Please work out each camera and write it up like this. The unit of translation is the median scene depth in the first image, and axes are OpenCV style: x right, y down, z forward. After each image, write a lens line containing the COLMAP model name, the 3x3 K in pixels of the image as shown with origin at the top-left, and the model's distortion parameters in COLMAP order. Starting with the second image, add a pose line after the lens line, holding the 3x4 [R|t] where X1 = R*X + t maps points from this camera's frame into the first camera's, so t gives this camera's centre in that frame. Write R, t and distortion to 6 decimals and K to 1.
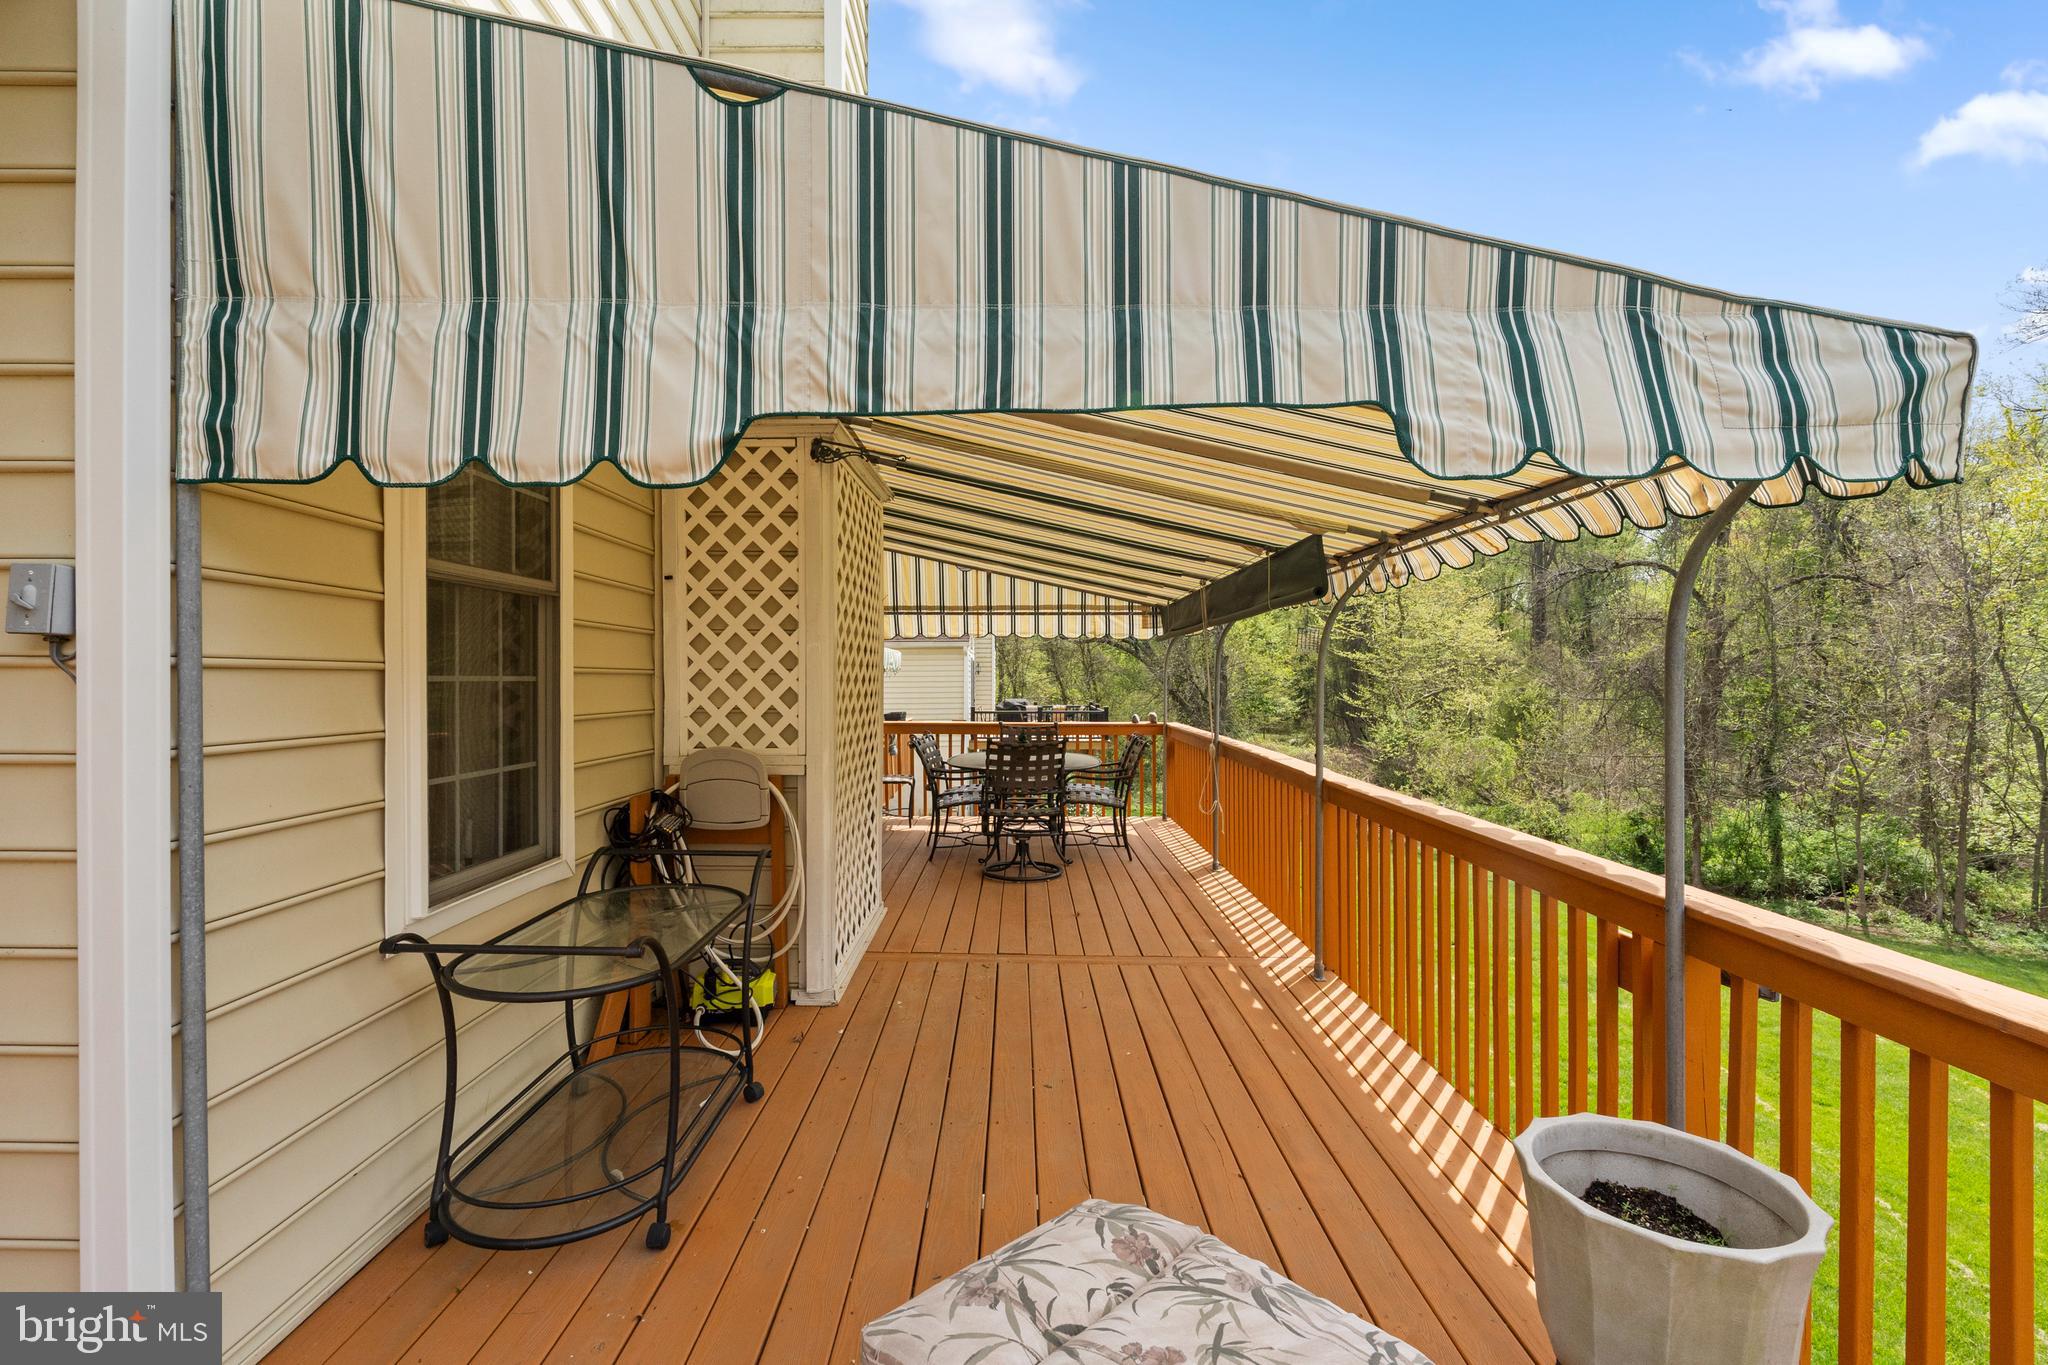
lens RADIAL K [[922.4, 0, 1024.9], [0, 922.4, 682.7], [0, 0, 1]] dist [-0.000698, 0.000521]
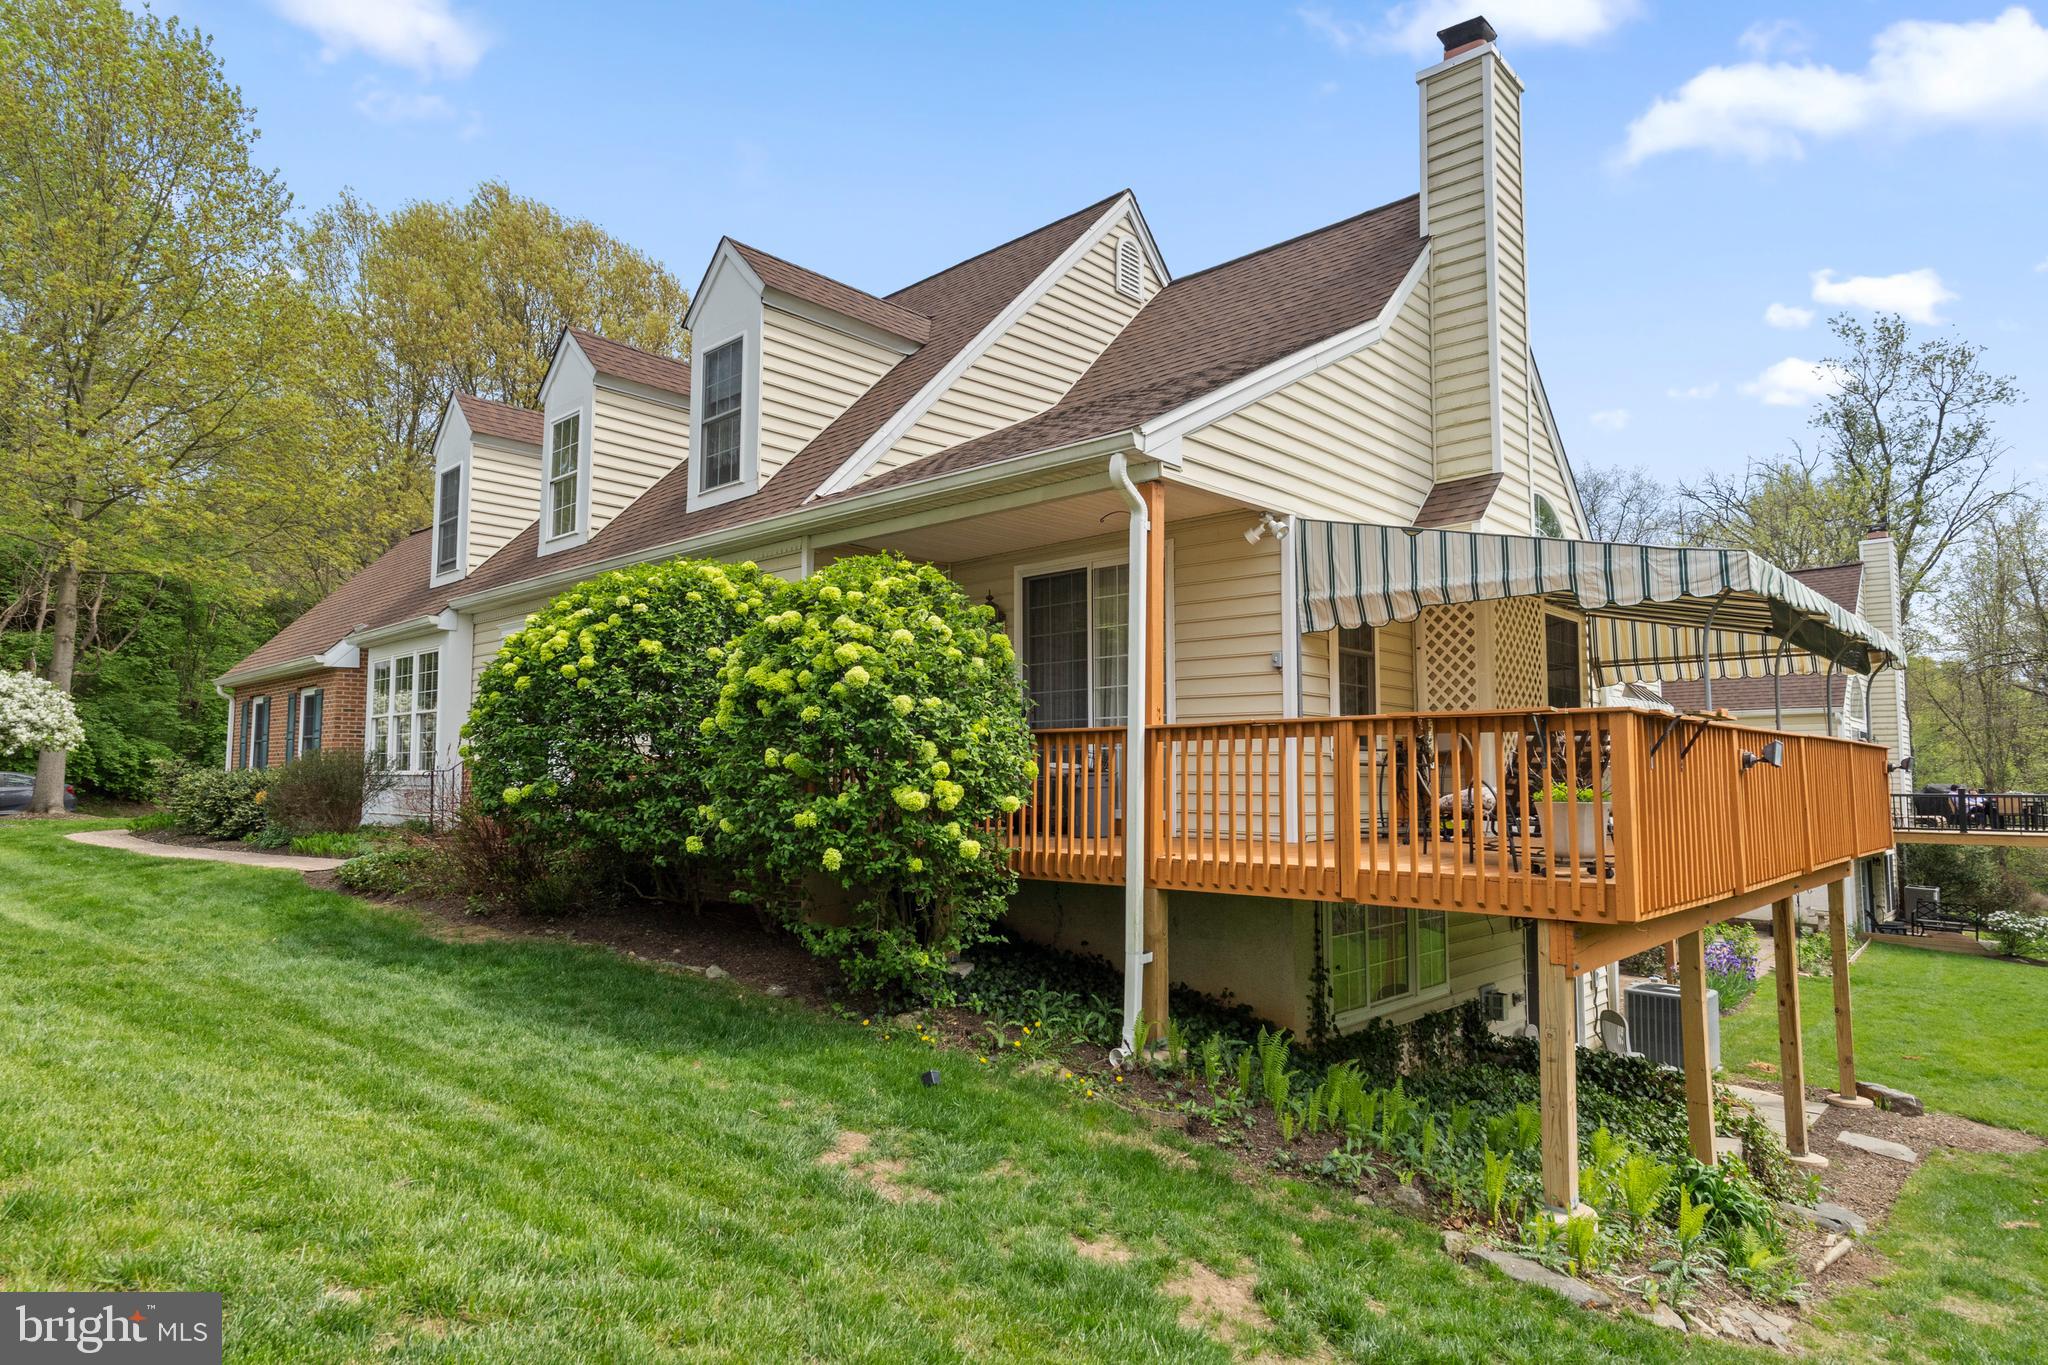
lens RADIAL K [[1164.8, 0, 1023.2], [0, 1164.8, 681.3], [0, 0, 1]] dist [0.000037, 0.000004]
pose [[0.727771, -0.055736, -0.683552, 0.869322], [-0.008378, 0.995895, -0.090123, 0.236121], [0.685770, 0.071315, 0.724316, -1.756981]]
